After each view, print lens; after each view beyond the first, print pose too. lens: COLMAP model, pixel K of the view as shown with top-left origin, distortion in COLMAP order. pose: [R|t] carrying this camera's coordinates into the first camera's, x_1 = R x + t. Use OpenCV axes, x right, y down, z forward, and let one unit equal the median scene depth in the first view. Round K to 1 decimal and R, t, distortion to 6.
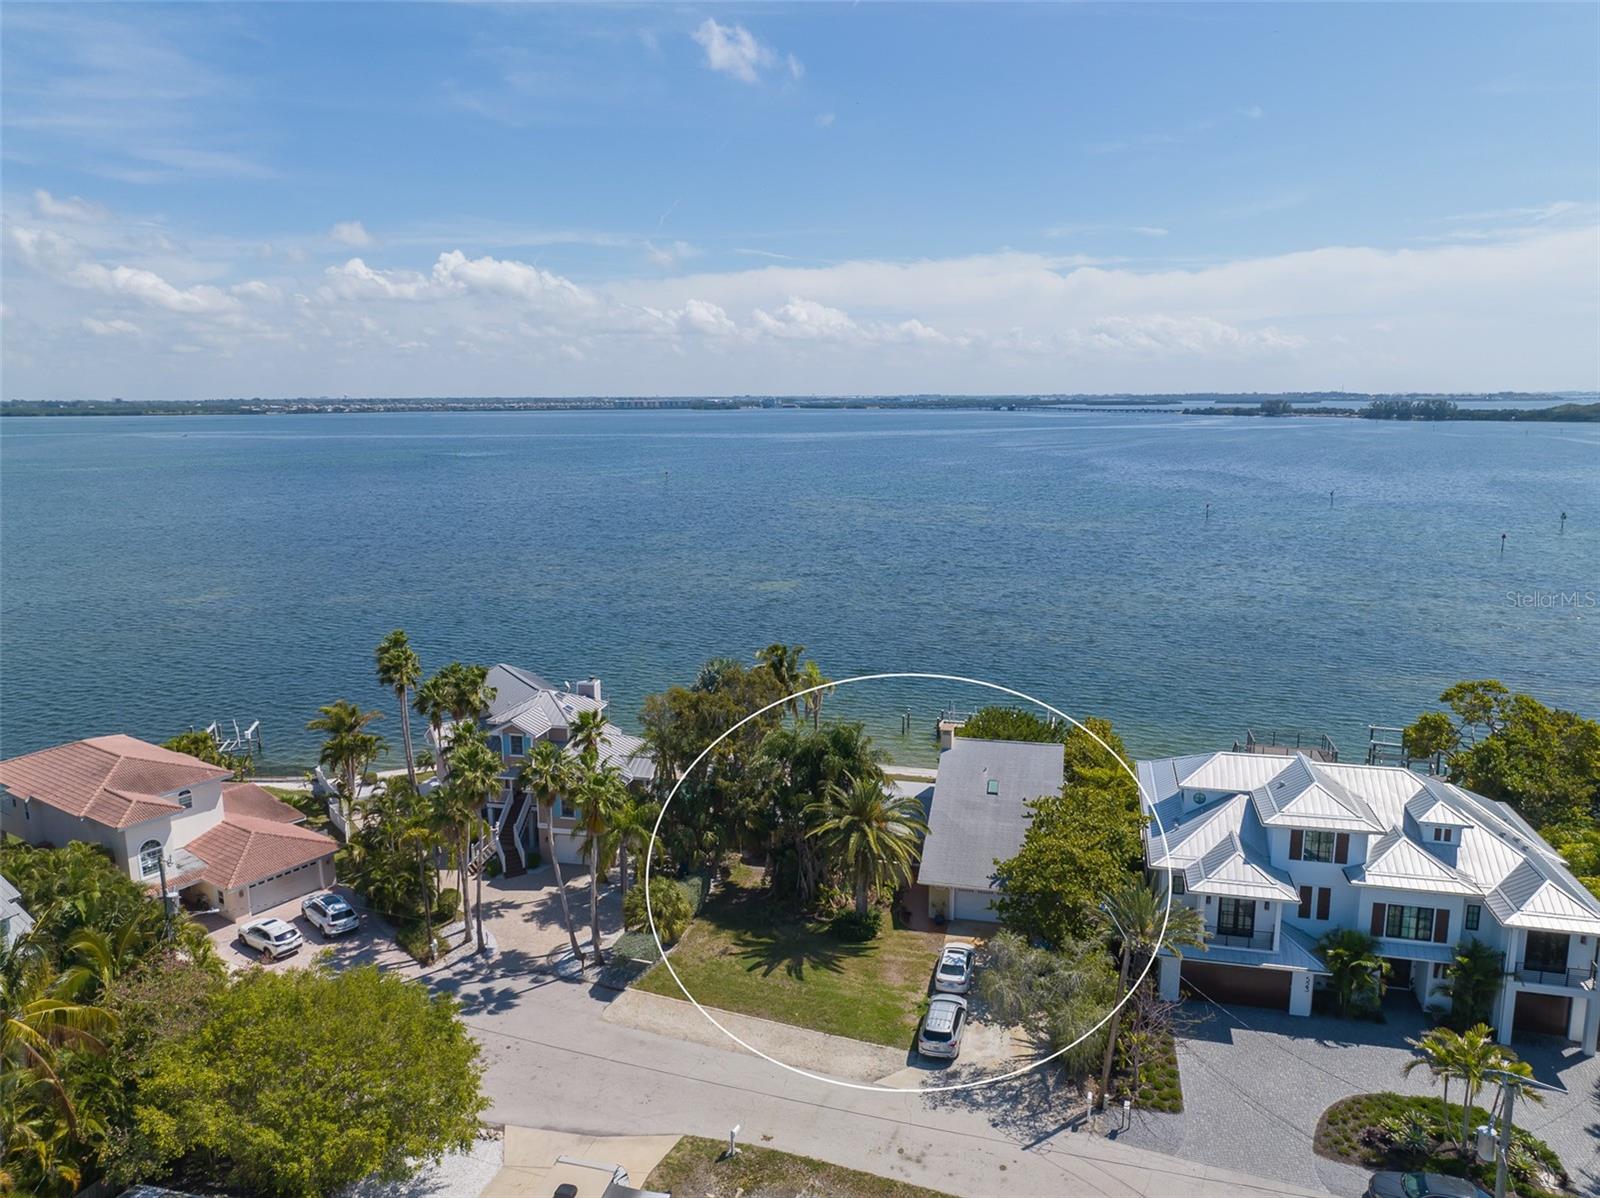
lens RADIAL K [[1115.9, 0, 800.0], [0, 1115.9, 599.0], [0, 0, 1]] dist [-0.012085, 0.009399]
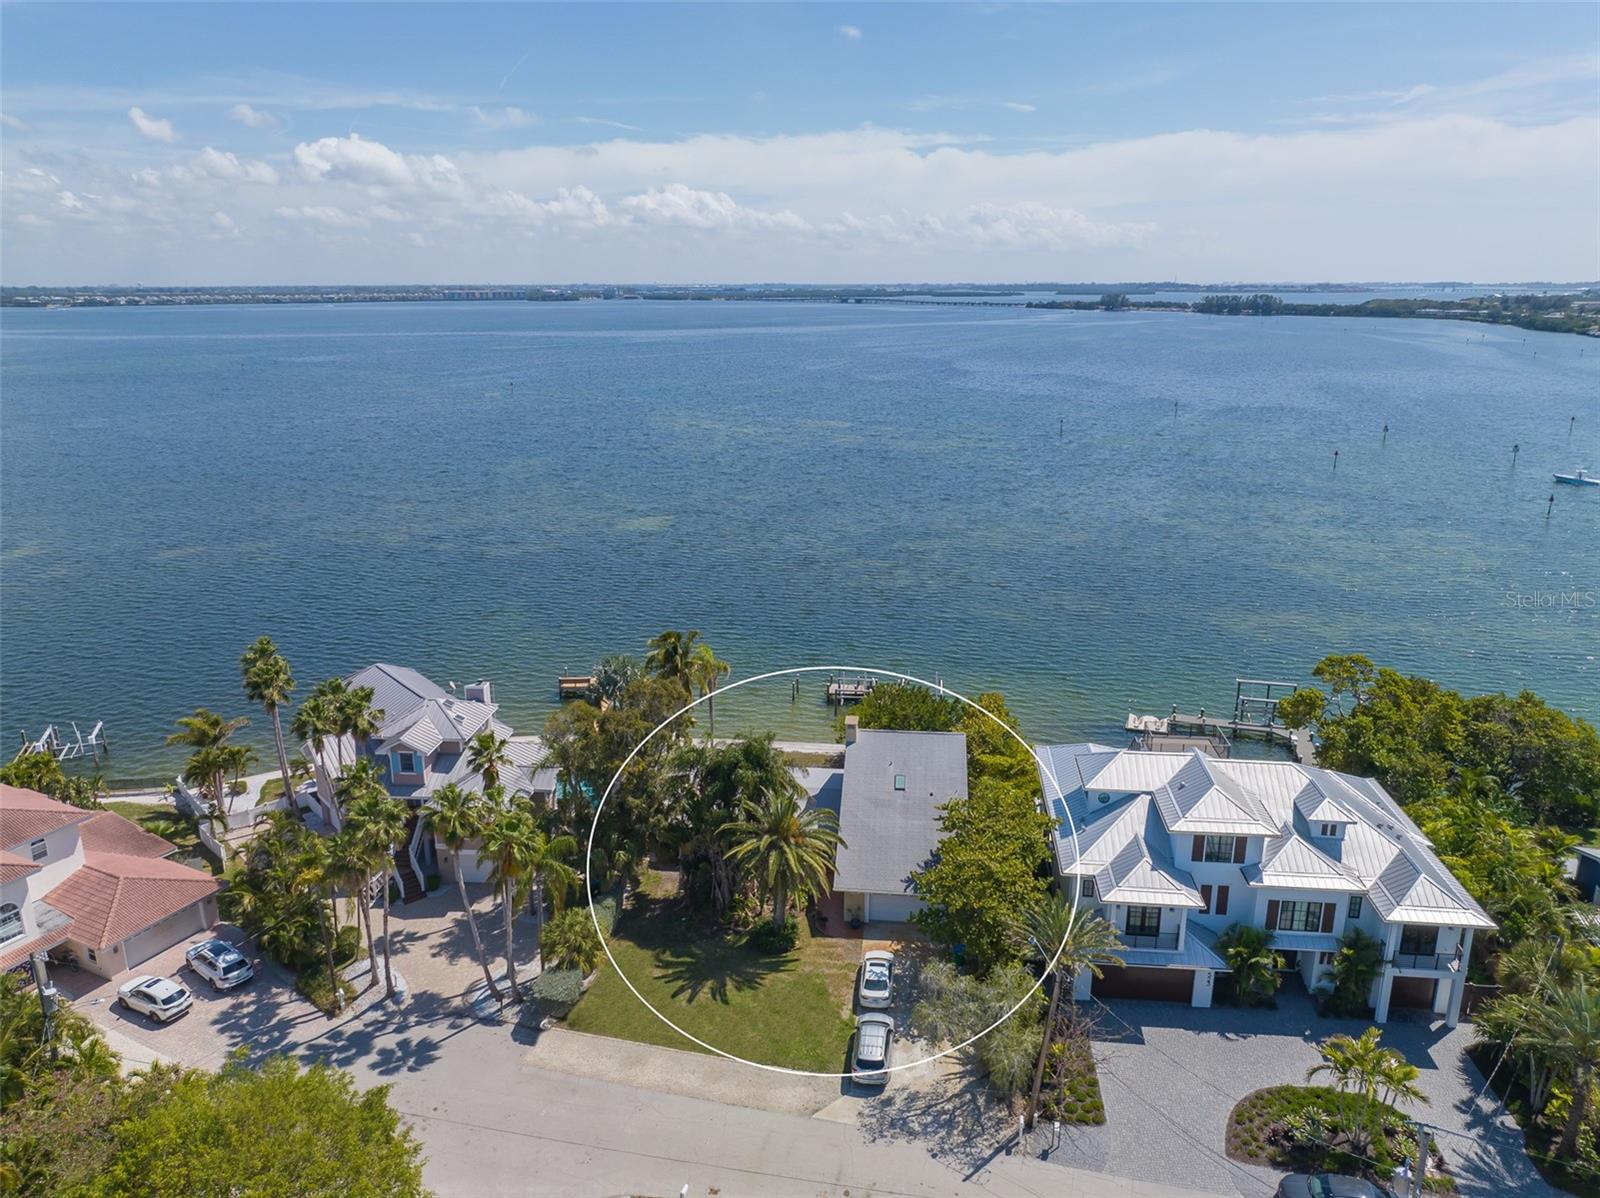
lens RADIAL K [[1122.6, 0, 800.0], [0, 1122.6, 599.0], [0, 0, 1]] dist [-0.009451, 0.001255]
pose [[0.990768, -0.033887, 0.131268, -0.052891], [0.021435, 0.995233, 0.095136, -0.113632], [-0.133867, -0.091444, 0.986771, 0.029024]]
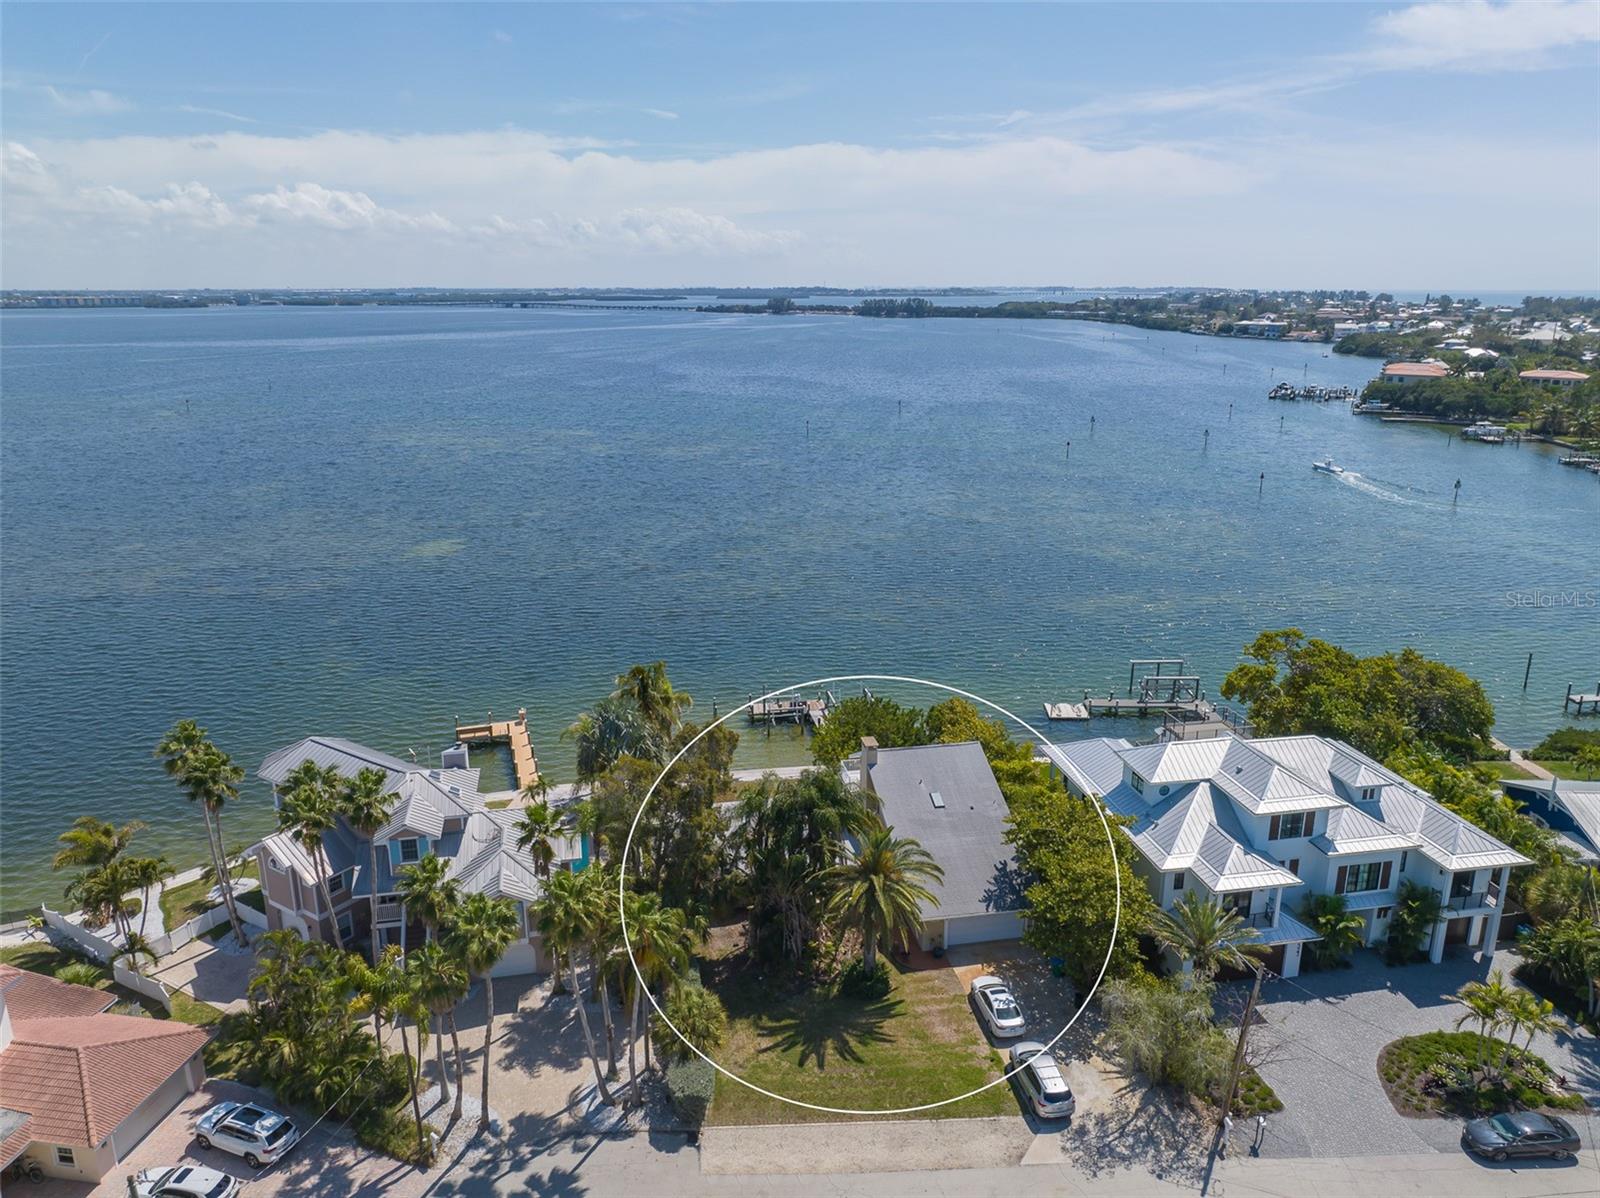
lens RADIAL K [[1120.9, 0, 800.0], [0, 1120.9, 599.0], [0, 0, 1]] dist [-0.029645, 0.024650]
pose [[0.908584, -0.108175, 0.403451, -0.376444], [0.071135, 0.991846, 0.105740, -0.143372], [-0.411600, -0.067374, 0.908871, 0.195183]]
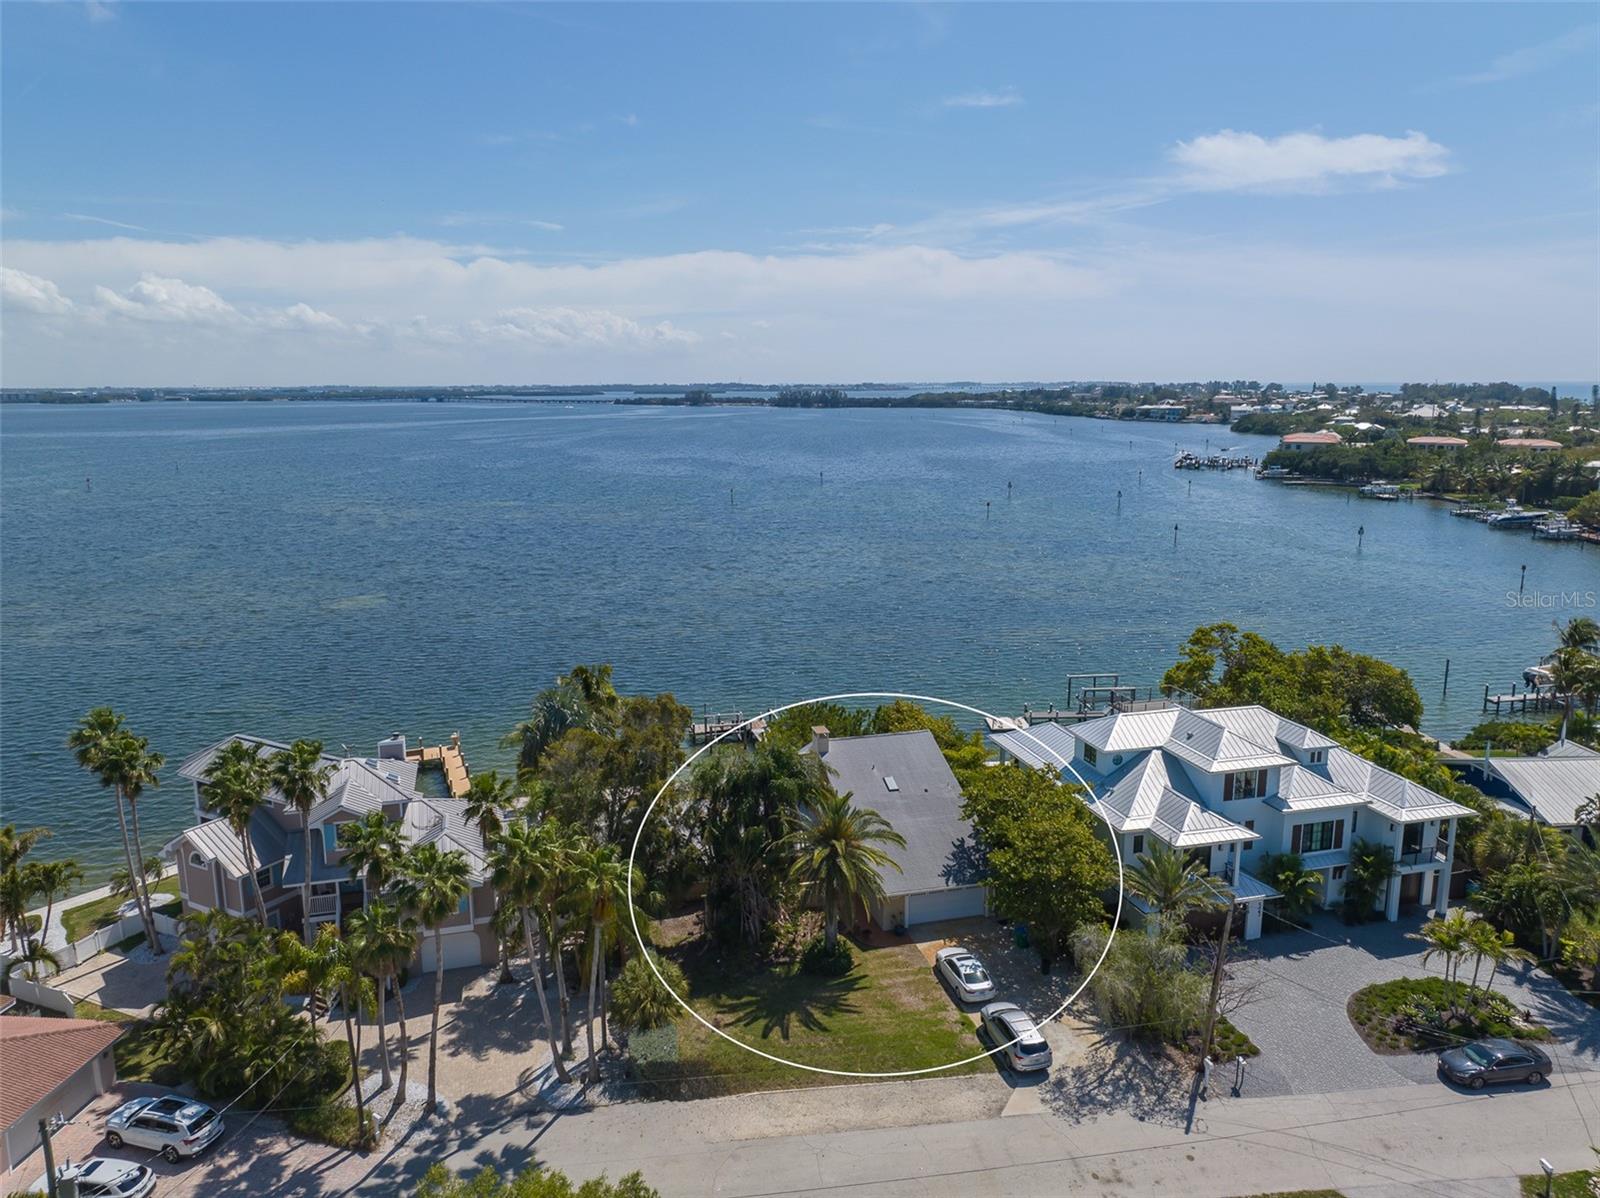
lens RADIAL K [[1116.5, 0, 800.0], [0, 1116.5, 599.0], [0, 0, 1]] dist [-0.007856, 0.004470]
pose [[0.875182, -0.090891, 0.475179, -0.409018], [0.087323, 0.995739, 0.029633, -0.032672], [-0.475848, 0.015560, 0.879390, 0.213691]]
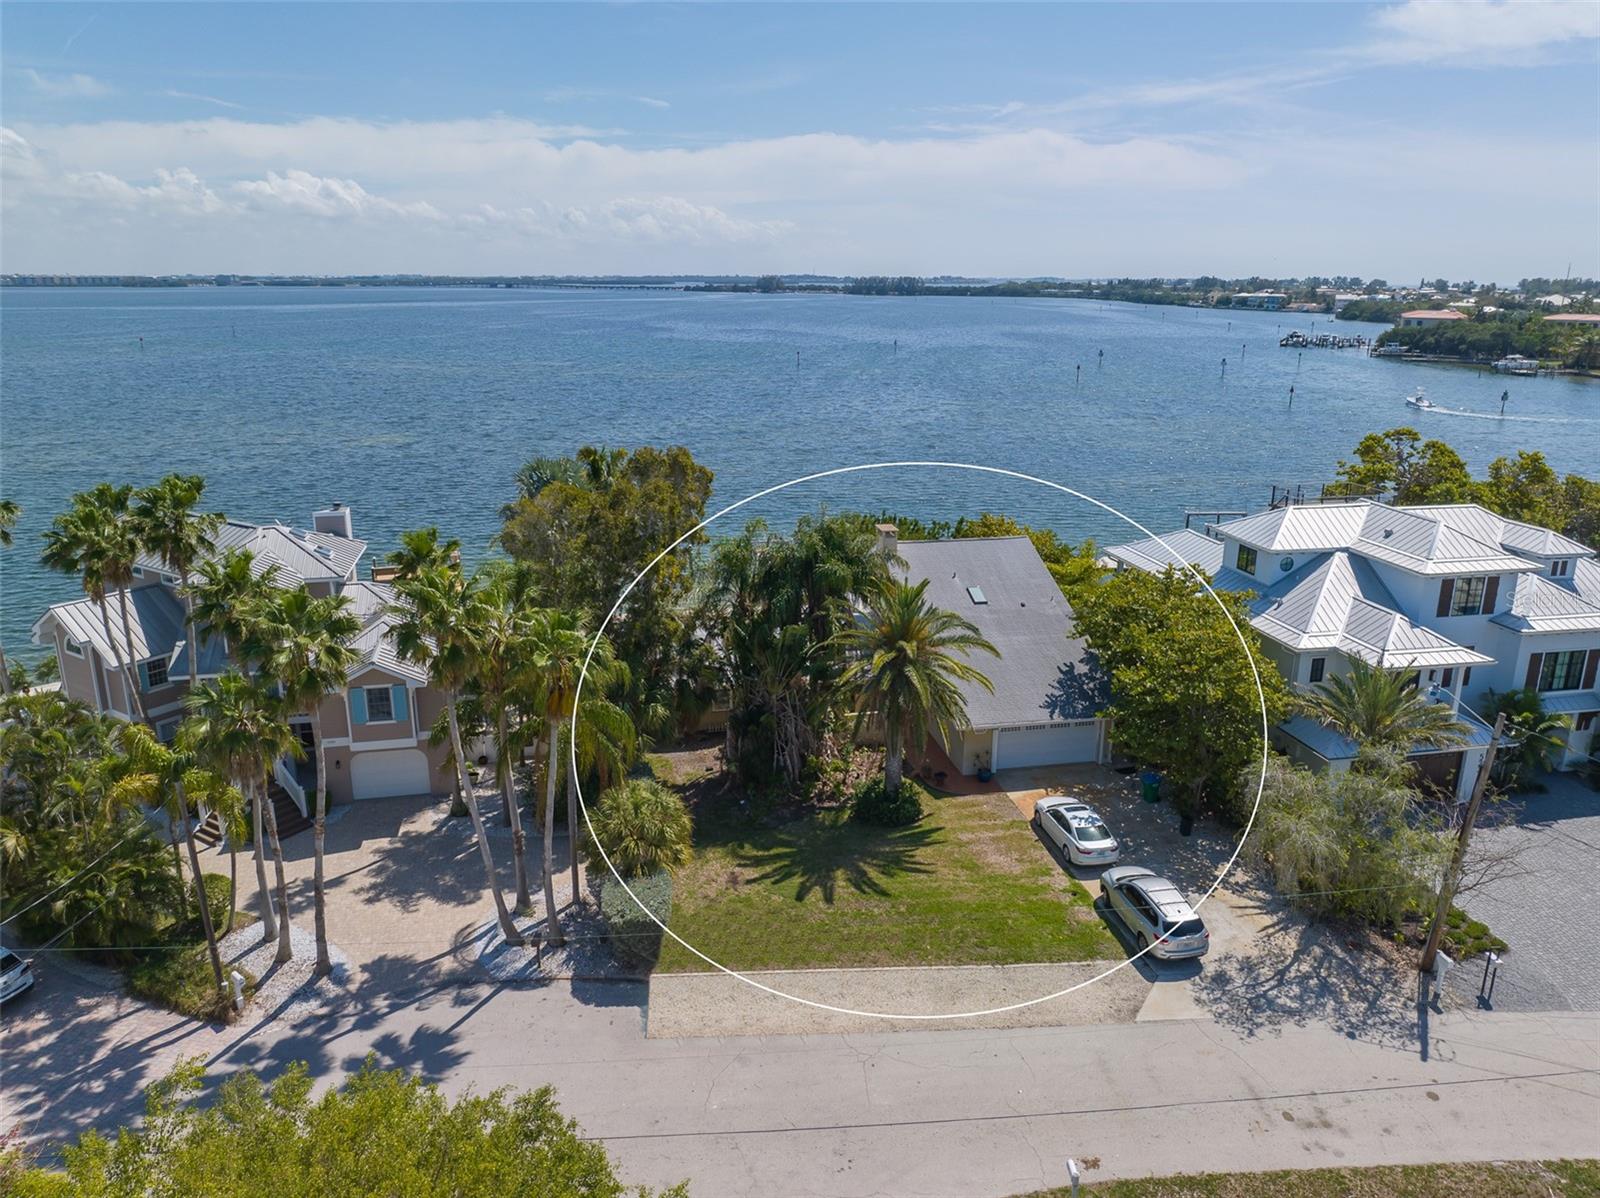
lens RADIAL K [[1119.5, 0, 800.0], [0, 1119.5, 599.0], [0, 0, 1]] dist [-0.021035, 0.004417]
pose [[0.905035, -0.108074, 0.411378, -0.289343], [0.067151, 0.991356, 0.112708, 0.093768], [-0.420003, -0.074380, 0.904469, 0.441624]]
